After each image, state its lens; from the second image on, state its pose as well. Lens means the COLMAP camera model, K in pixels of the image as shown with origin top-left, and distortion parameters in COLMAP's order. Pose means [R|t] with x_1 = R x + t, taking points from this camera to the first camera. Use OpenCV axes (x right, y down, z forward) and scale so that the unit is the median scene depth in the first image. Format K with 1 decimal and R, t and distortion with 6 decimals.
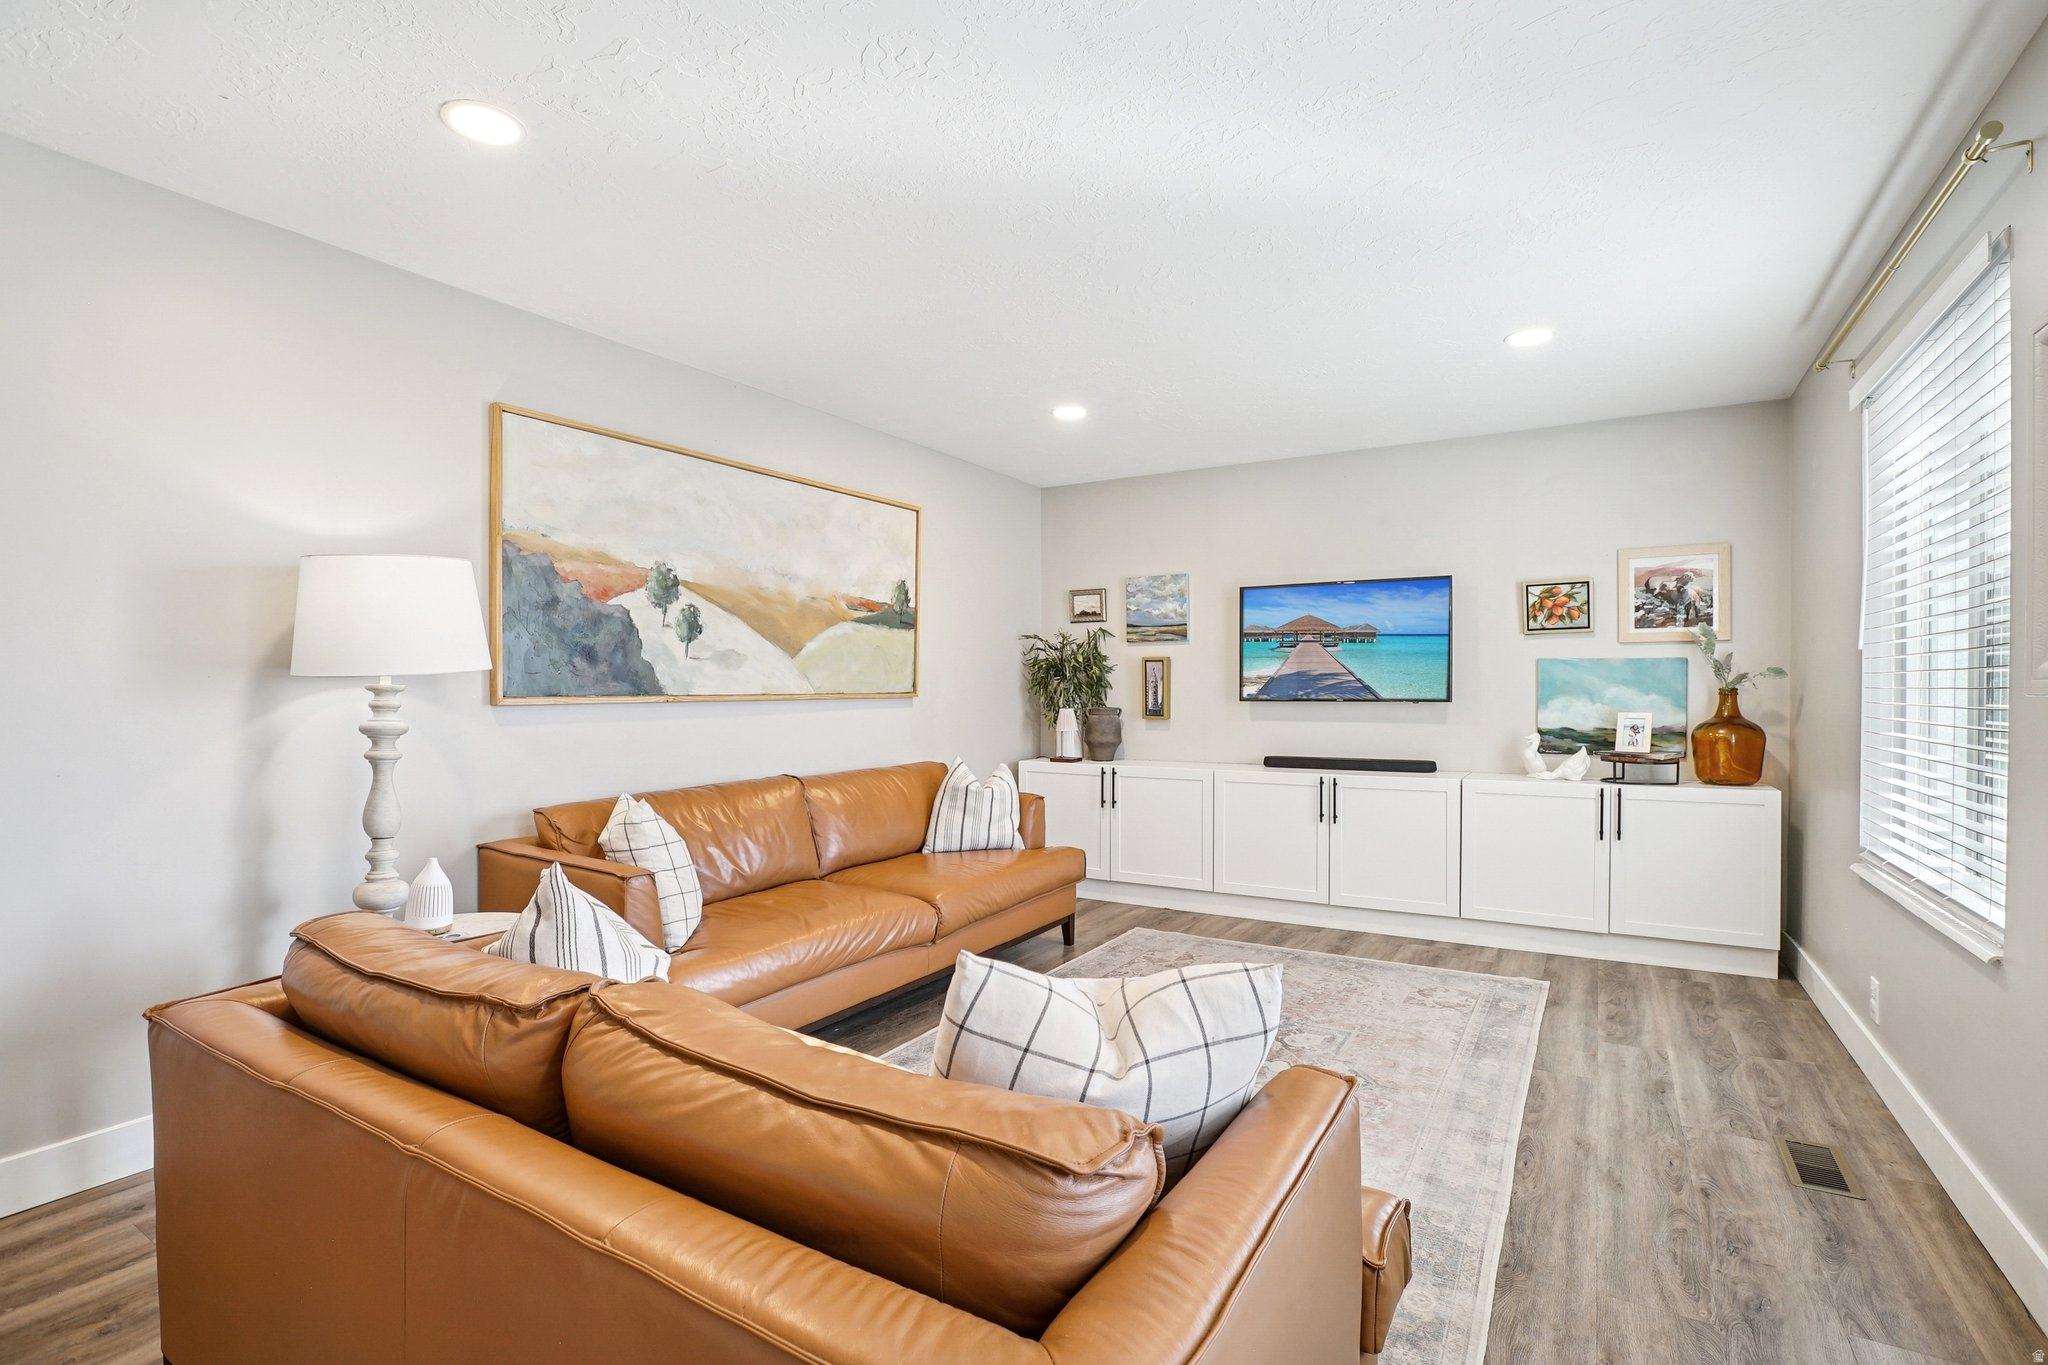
lens RADIAL K [[953.1, 0, 1022.5], [0, 953.1, 691.0], [0, 0, 1]] dist [-0.006632, 0.000112]
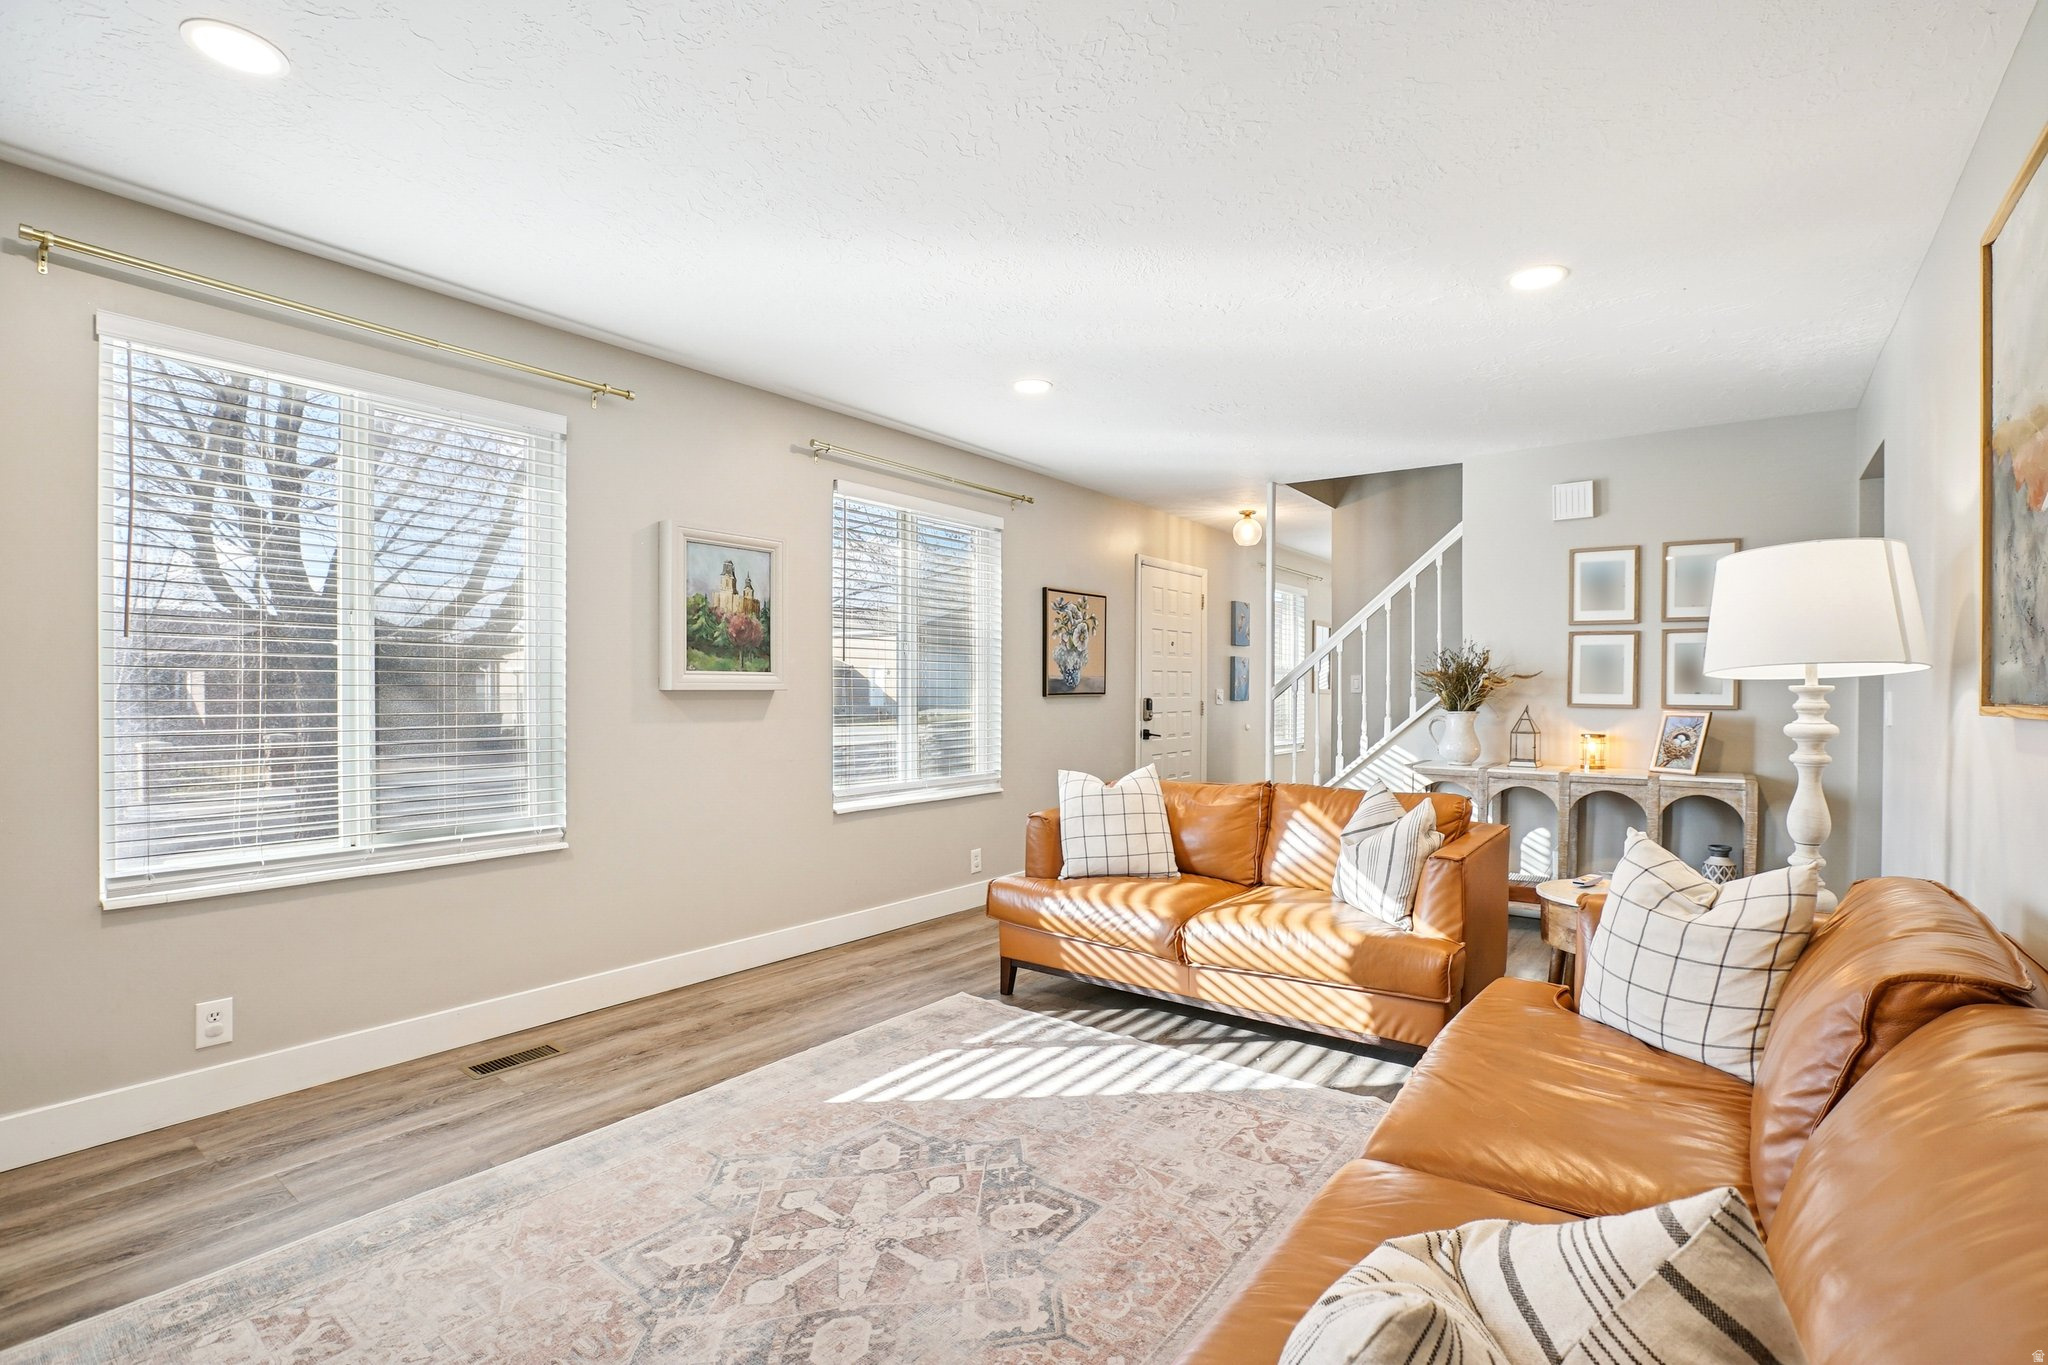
lens RADIAL K [[953.1, 0, 1020.1], [0, 953.1, 685.2], [0, 0, 1]] dist [-0.006632, 0.000112]
pose [[-0.994694, -0.012496, 0.102112, 0.023887], [-0.012350, 0.999922, 0.002054, -0.015612], [-0.102130, 0.000782, -0.994771, 1.807874]]
